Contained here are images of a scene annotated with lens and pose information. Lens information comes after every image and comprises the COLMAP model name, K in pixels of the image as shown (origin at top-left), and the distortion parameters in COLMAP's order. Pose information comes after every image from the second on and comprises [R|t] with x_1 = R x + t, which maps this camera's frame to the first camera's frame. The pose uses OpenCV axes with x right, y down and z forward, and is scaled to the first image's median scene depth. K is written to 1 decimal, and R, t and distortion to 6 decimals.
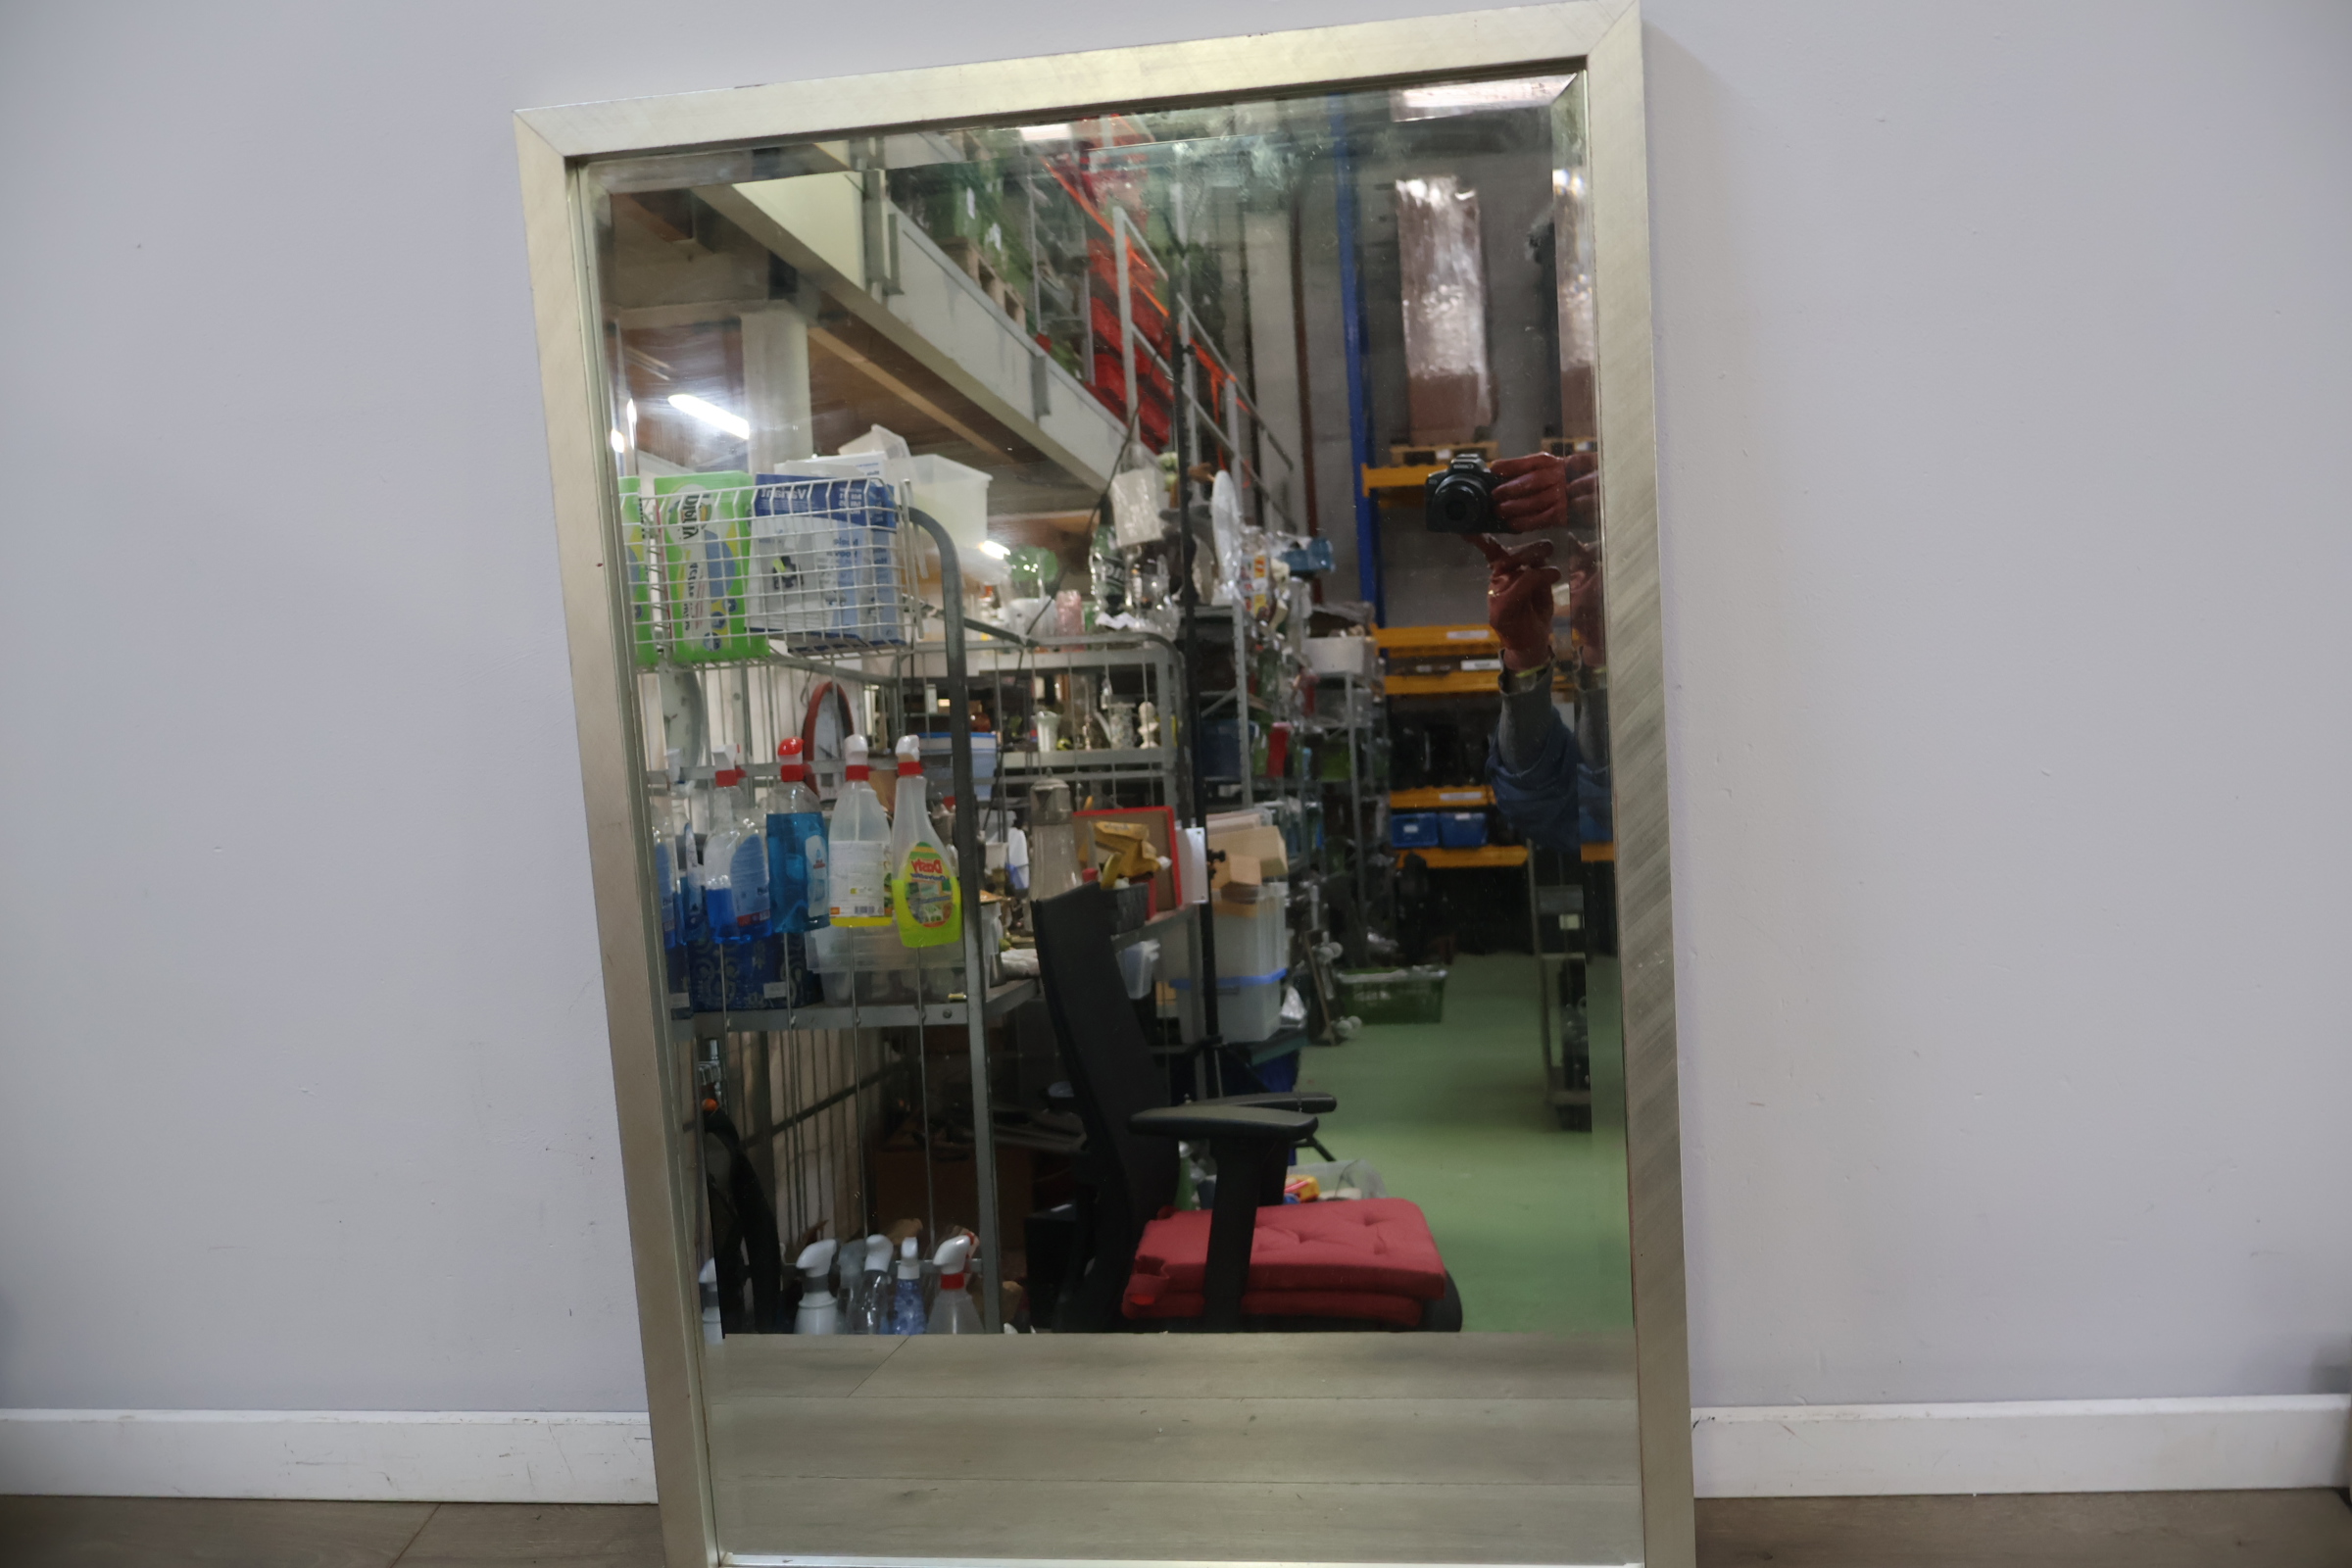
lens RADIAL K [[1980.9, 0, 1104.7], [0, 1980.9, 749.1], [0, 0, 1]] dist [-0.008244, -0.008863]
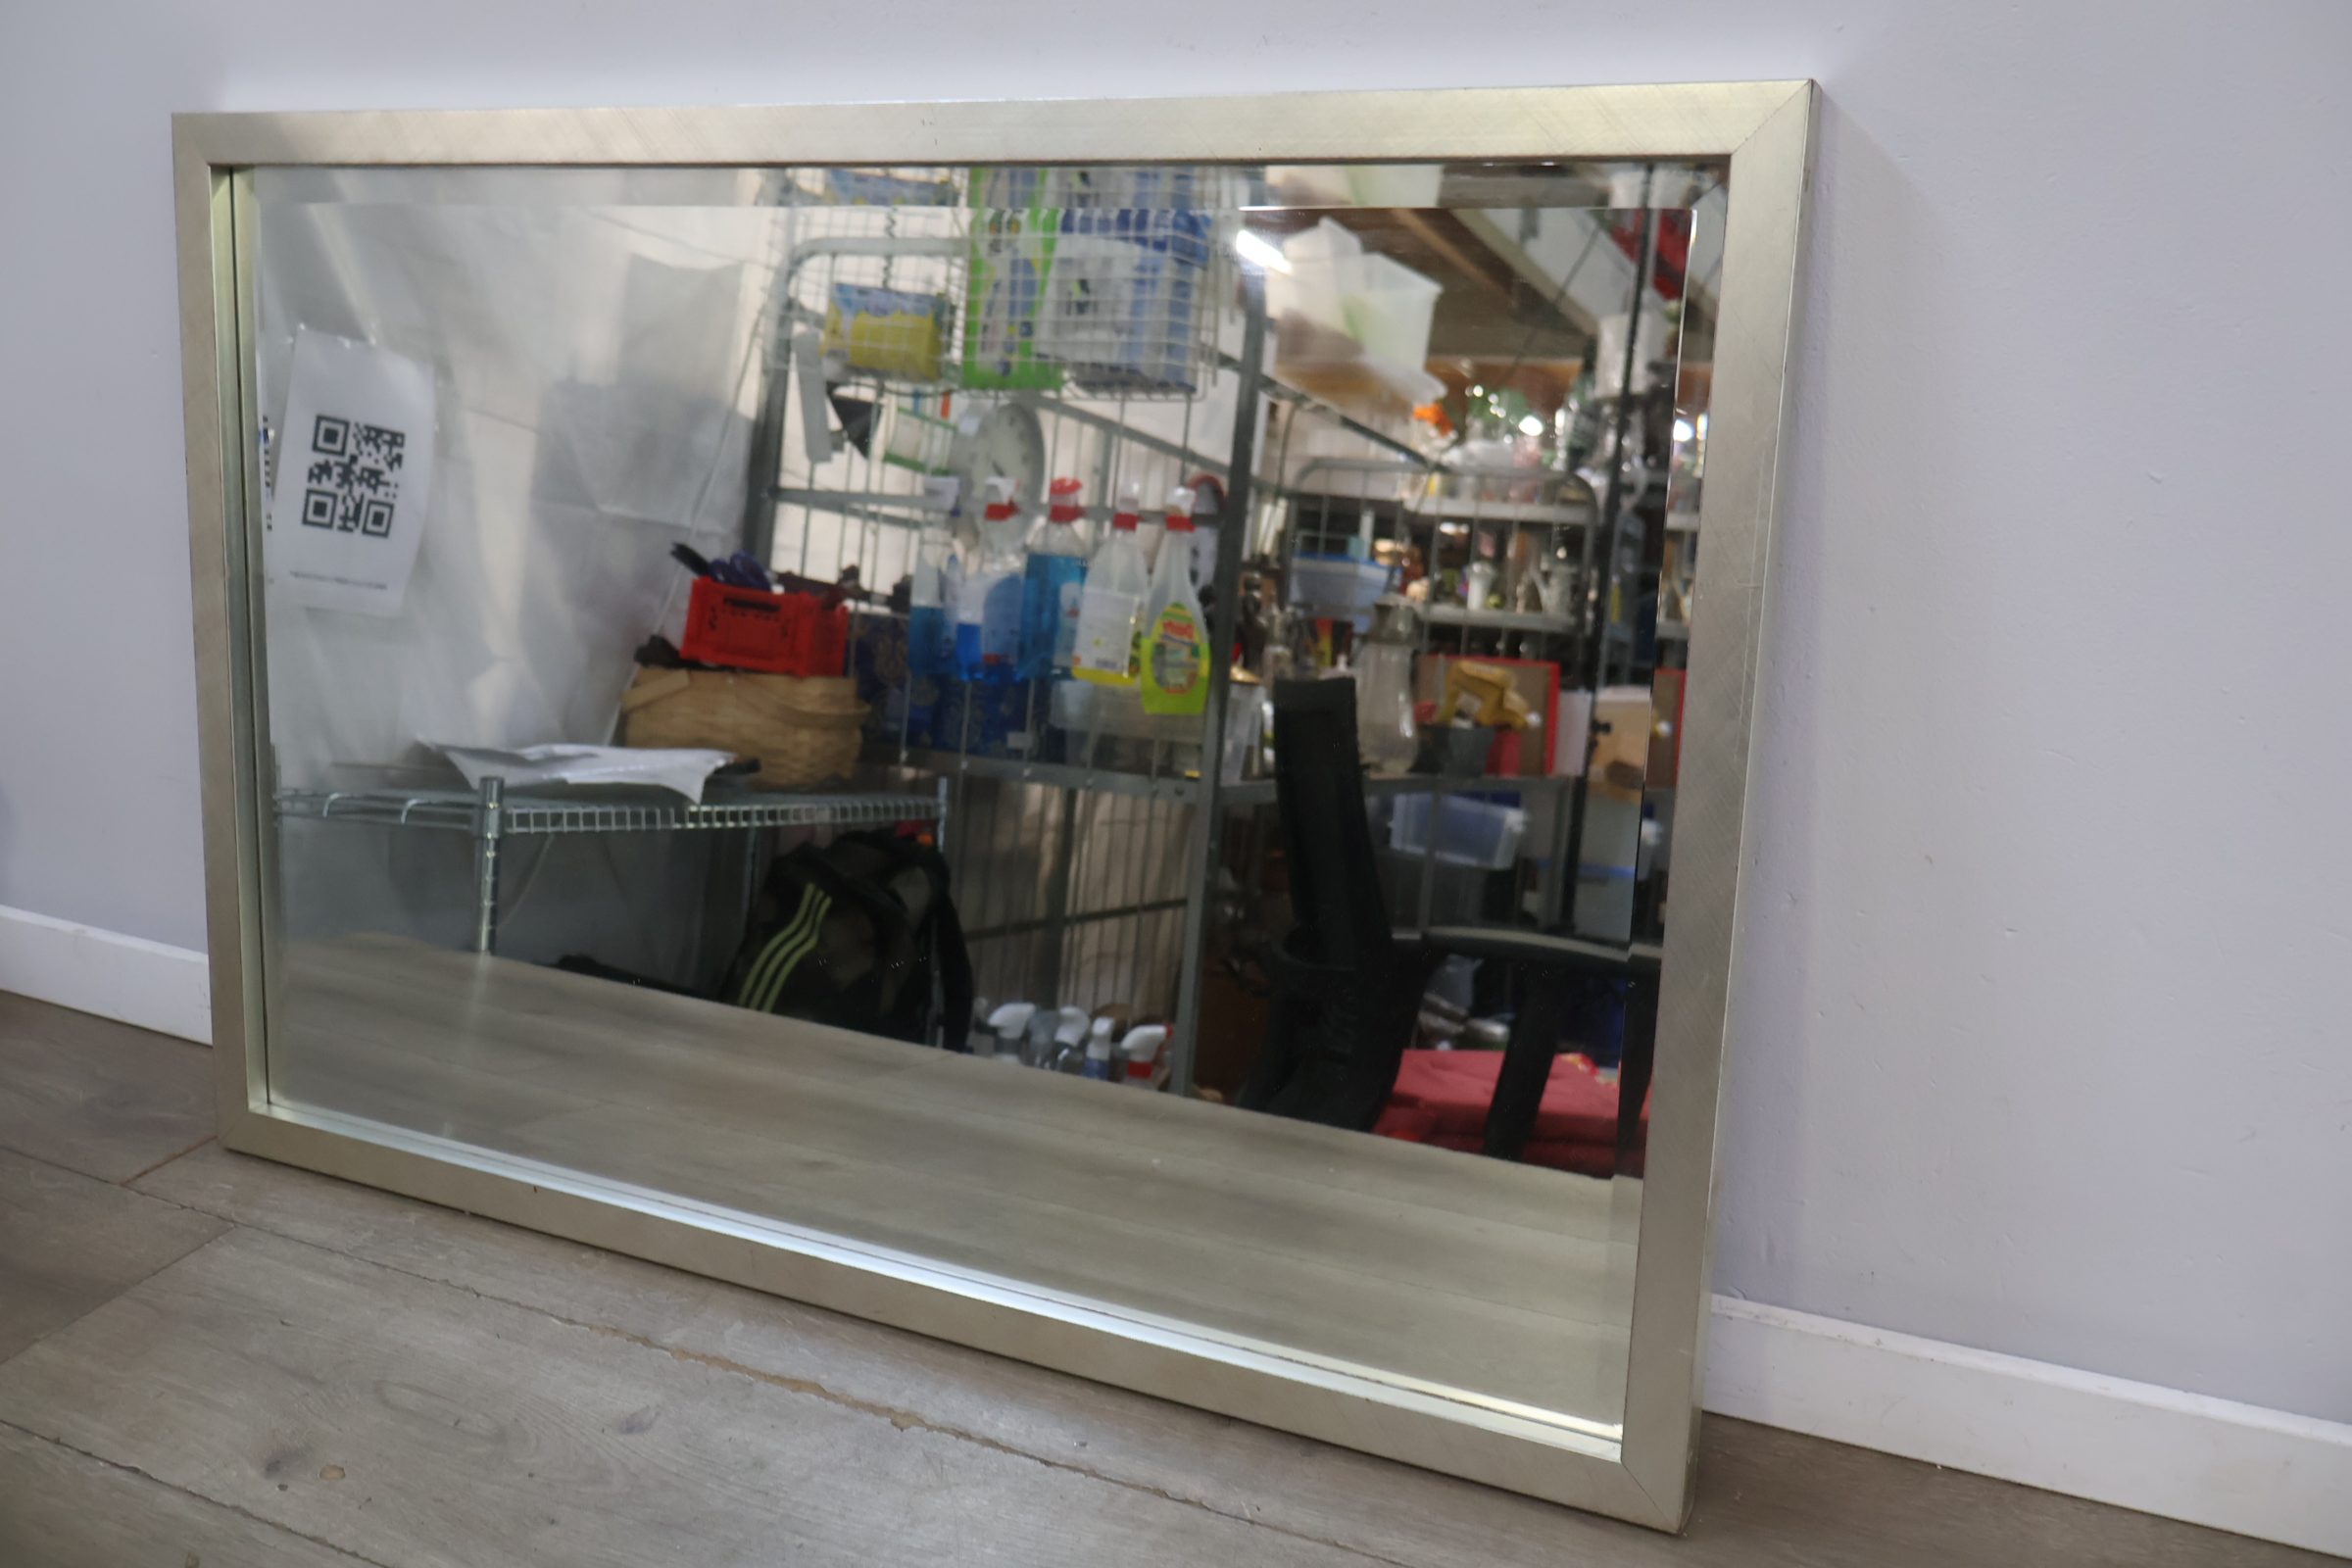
lens RADIAL K [[2084.2, 0, 1176.0], [0, 2084.2, 784.0], [0, 0, 1]] dist [0.019265, -0.009748]
pose [[0.954148, 0.162899, -0.251128, 0.116837], [-0.150337, 0.986255, 0.068555, 0.044662], [0.258844, -0.027658, 0.965523, 0.034478]]
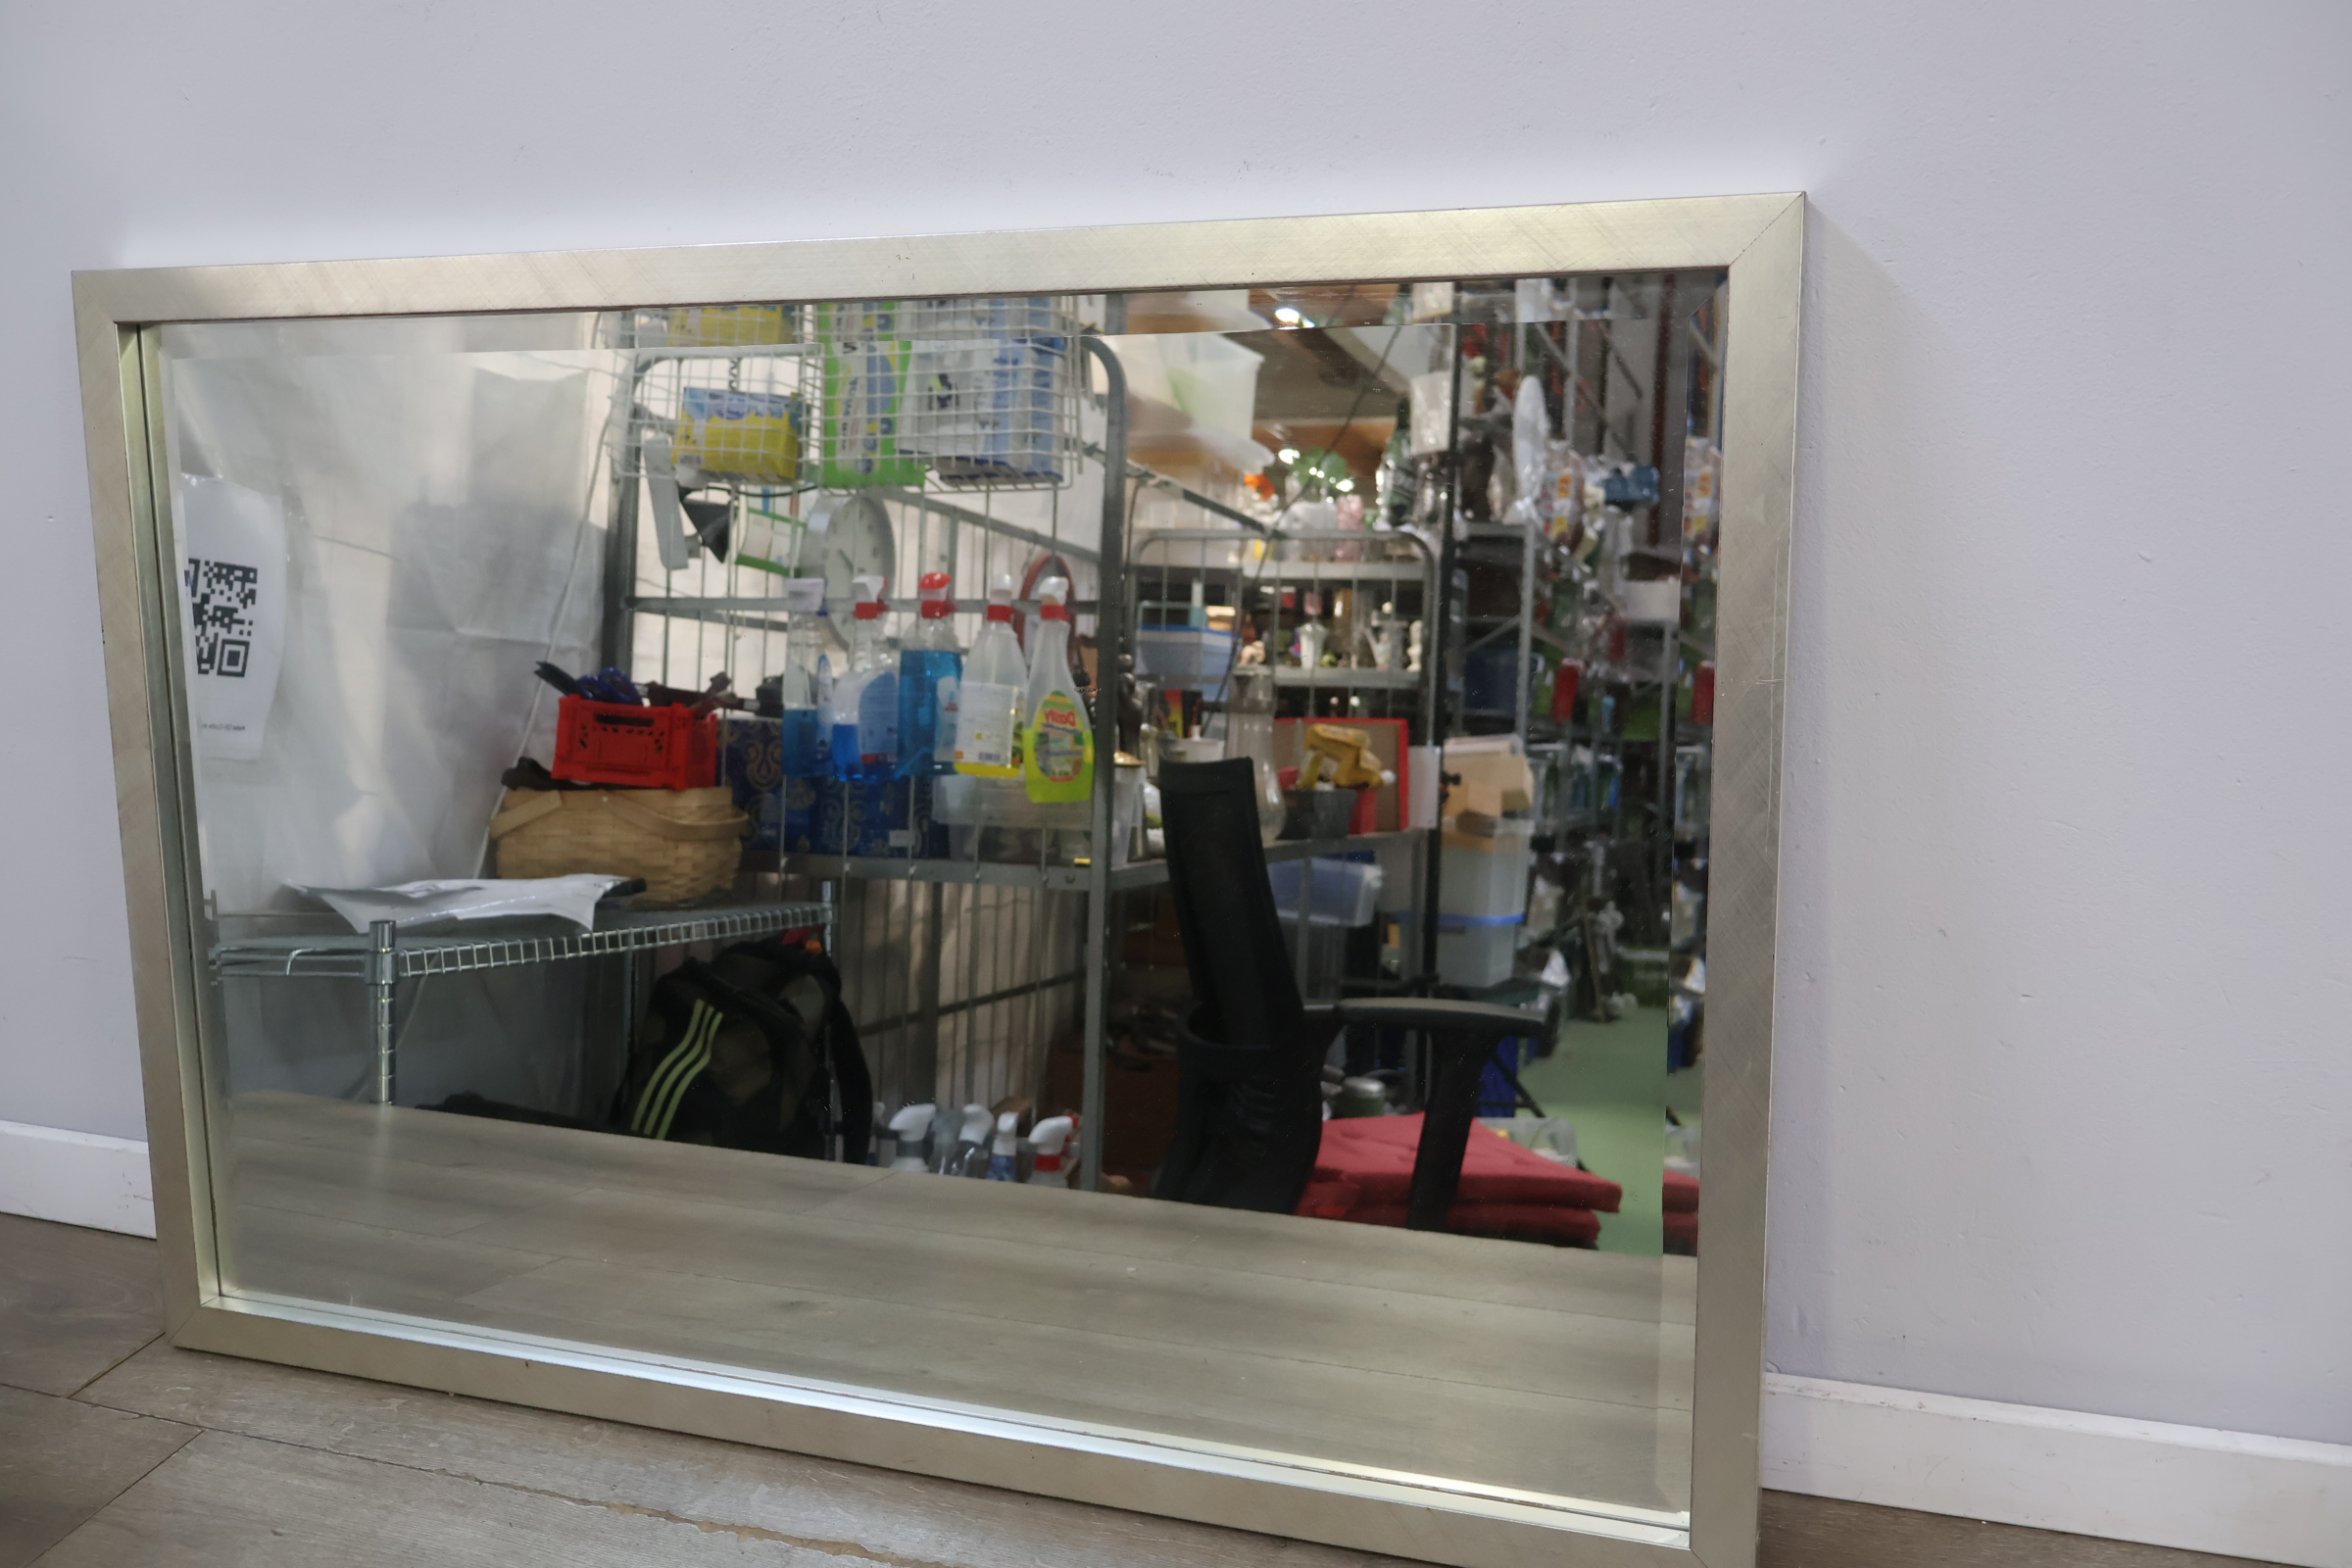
lens RADIAL K [[2084.3, 0, 1159.6], [0, 2084.3, 792.2], [0, 0, 1]] dist [0.011951, 0.011769]
pose [[0.981881, 0.093514, -0.164816, 0.084223], [-0.089017, 0.995433, 0.034477, 0.039165], [0.167288, -0.019181, 0.985722, 0.029366]]
